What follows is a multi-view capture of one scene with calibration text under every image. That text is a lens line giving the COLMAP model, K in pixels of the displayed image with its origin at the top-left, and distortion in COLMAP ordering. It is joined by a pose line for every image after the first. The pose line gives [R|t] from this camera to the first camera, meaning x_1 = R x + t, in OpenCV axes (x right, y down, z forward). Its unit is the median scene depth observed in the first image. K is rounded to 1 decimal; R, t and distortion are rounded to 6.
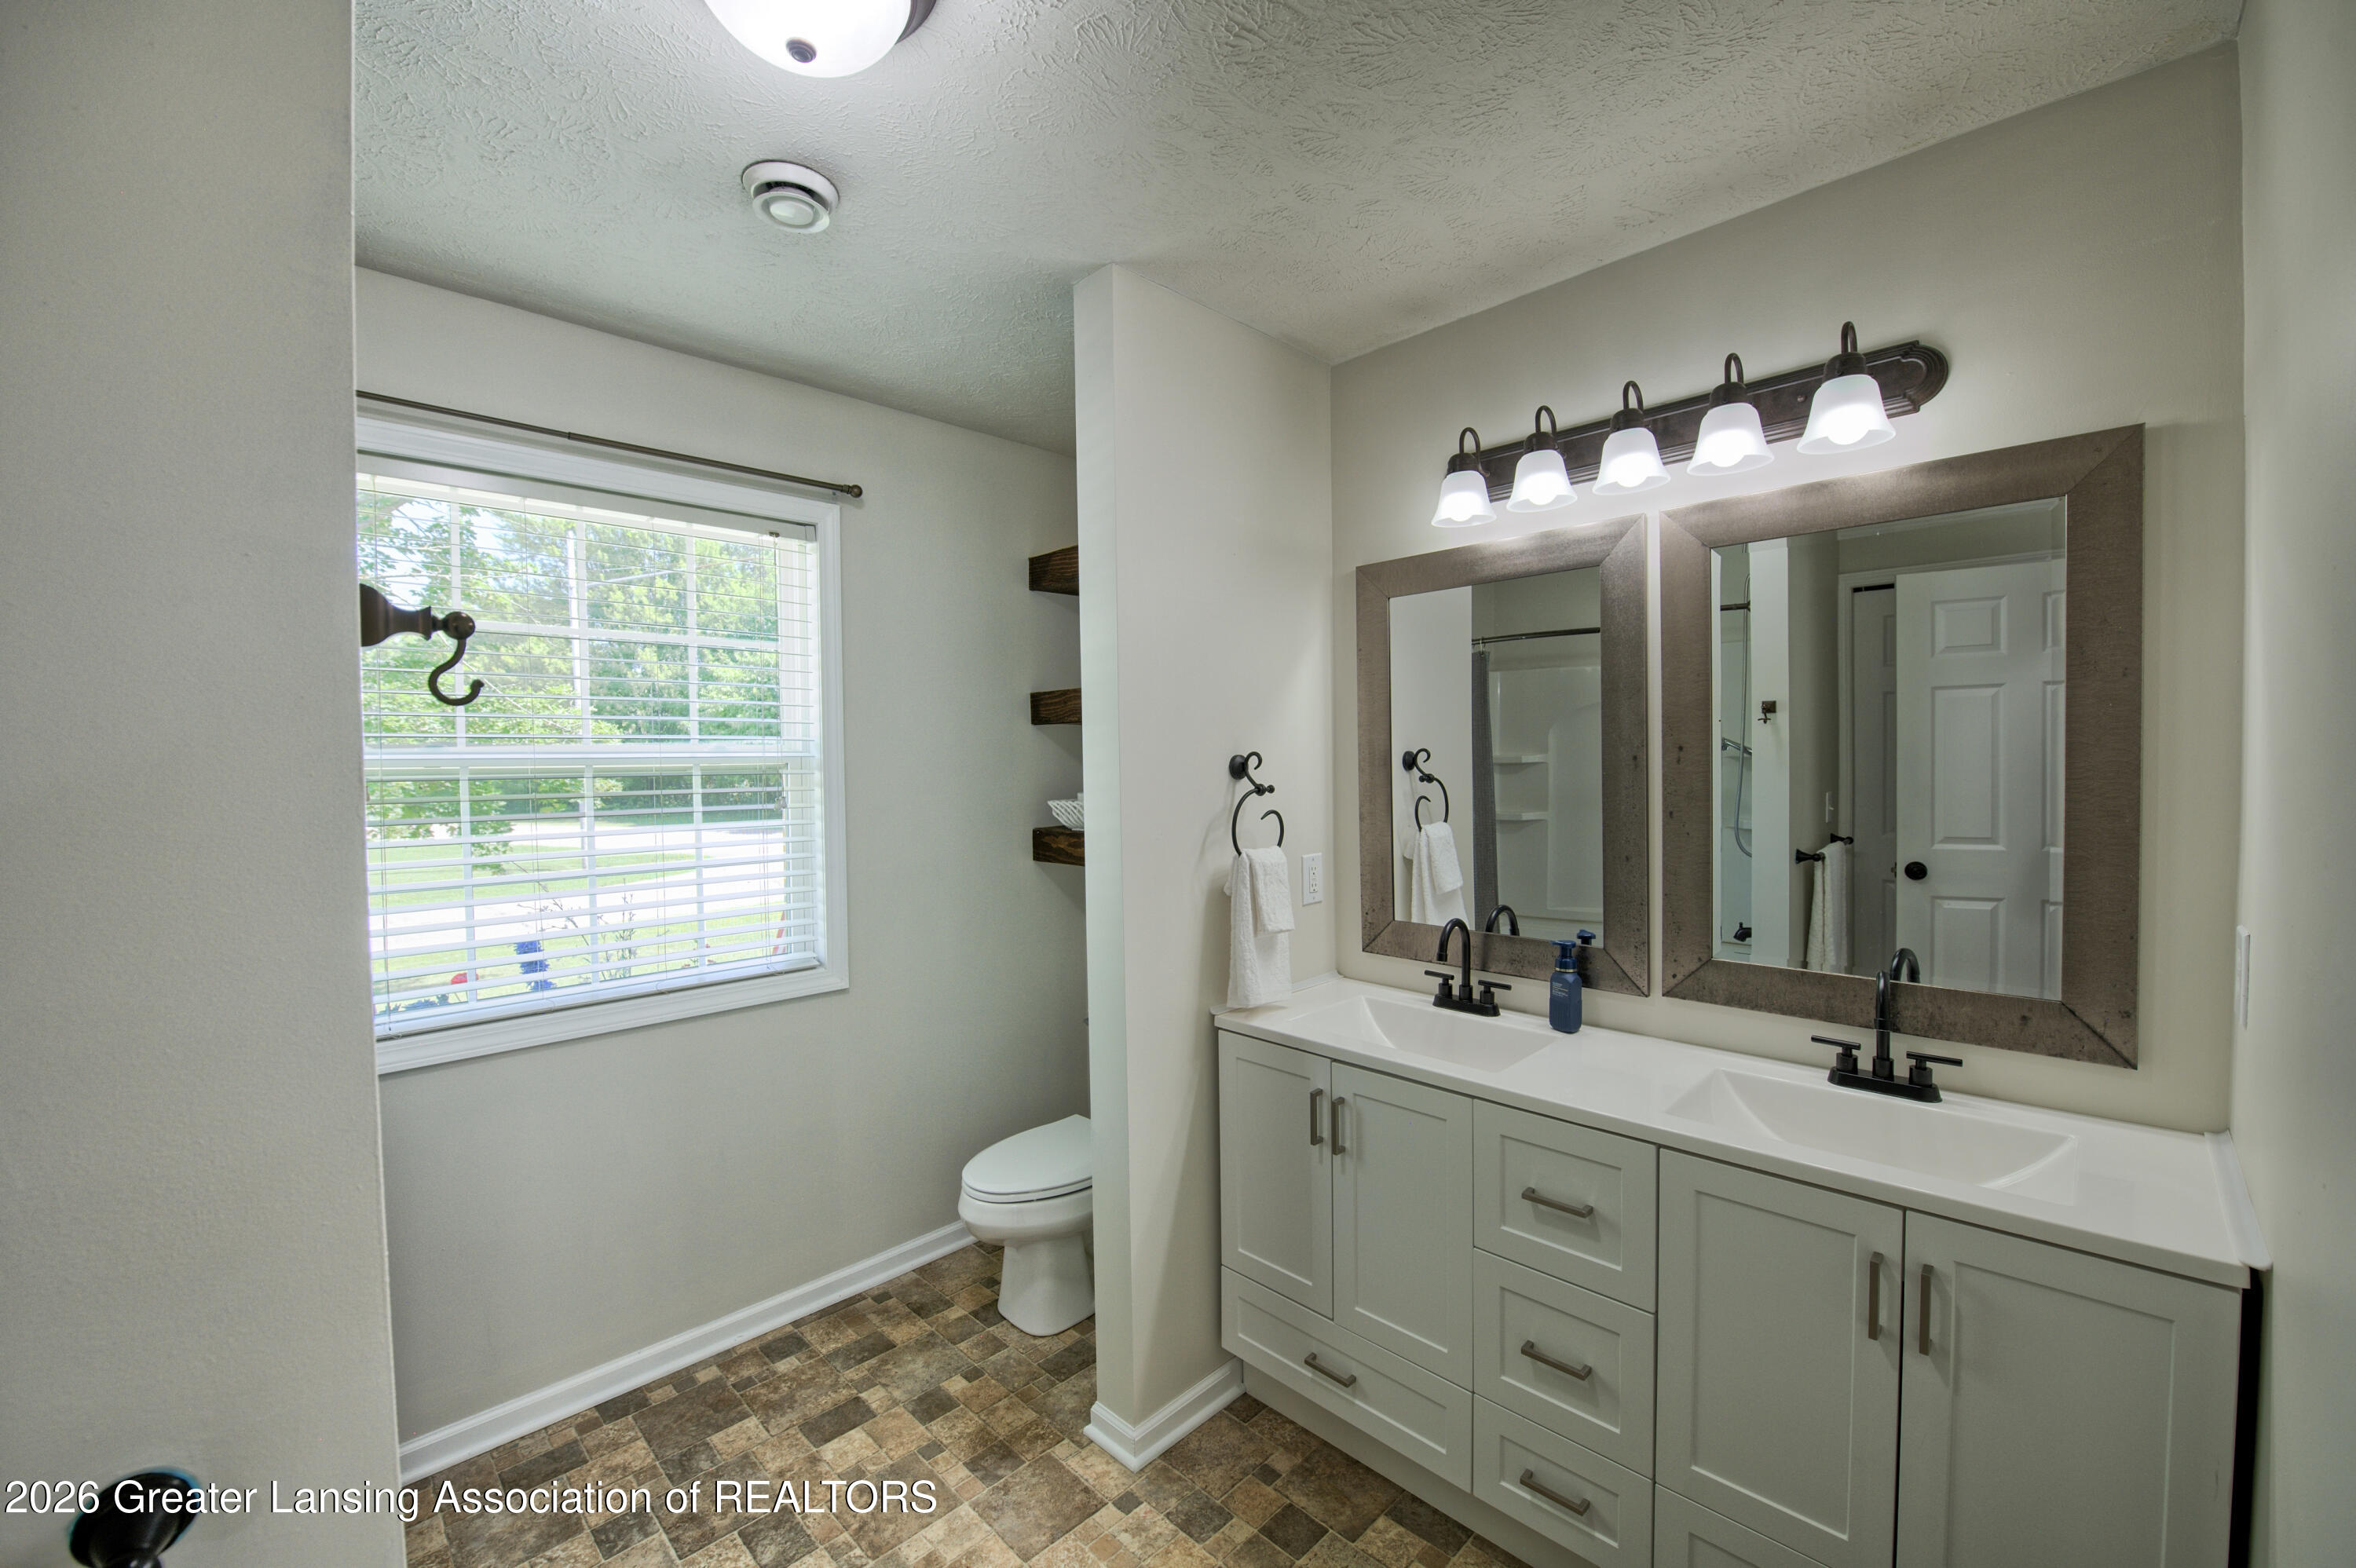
lens RADIAL K [[941.4, 0, 1178.0], [0, 941.4, 784.0], [0, 0, 1]] dist [-0.017459, -0.001257]
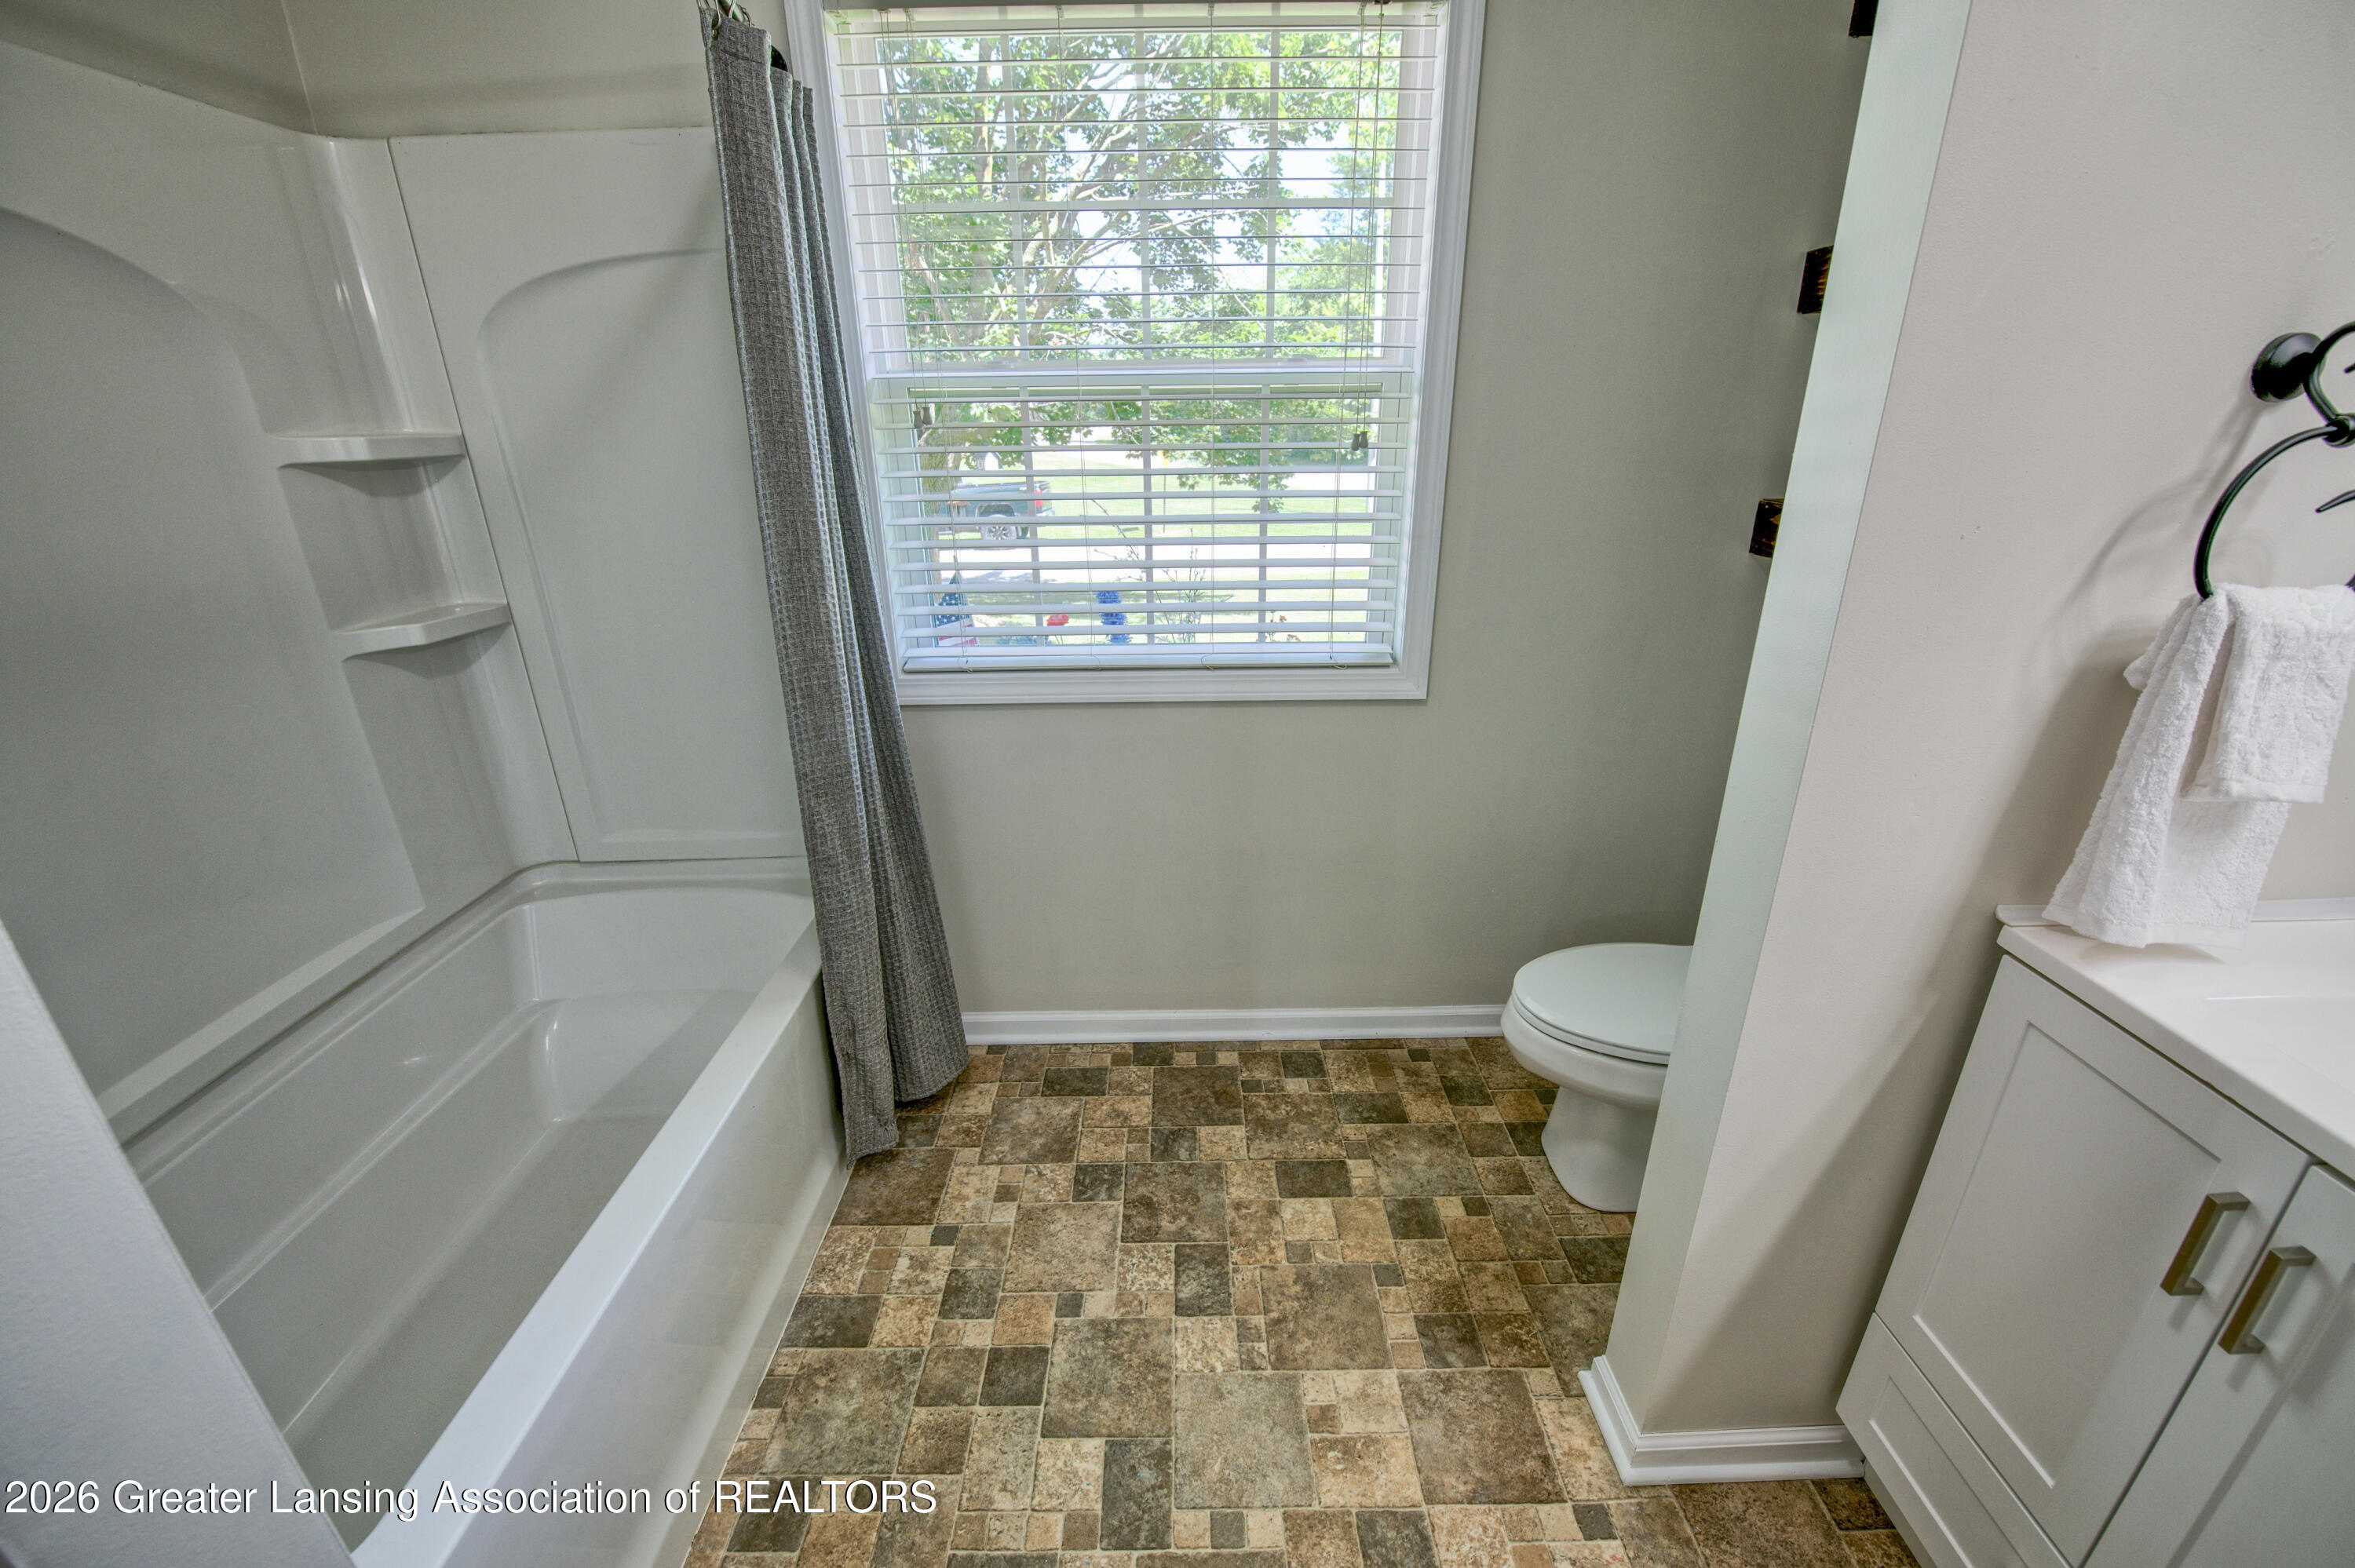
lens RADIAL K [[940.9, 0, 1177.5], [0, 940.9, 784.0], [0, 0, 1]] dist [-0.017459, -0.001257]
pose [[0.715147, 0.258722, -0.649329, 0.026084], [-0.018358, 0.935606, 0.352569, 0.018413], [0.698733, -0.240218, 0.673845, 0.399202]]
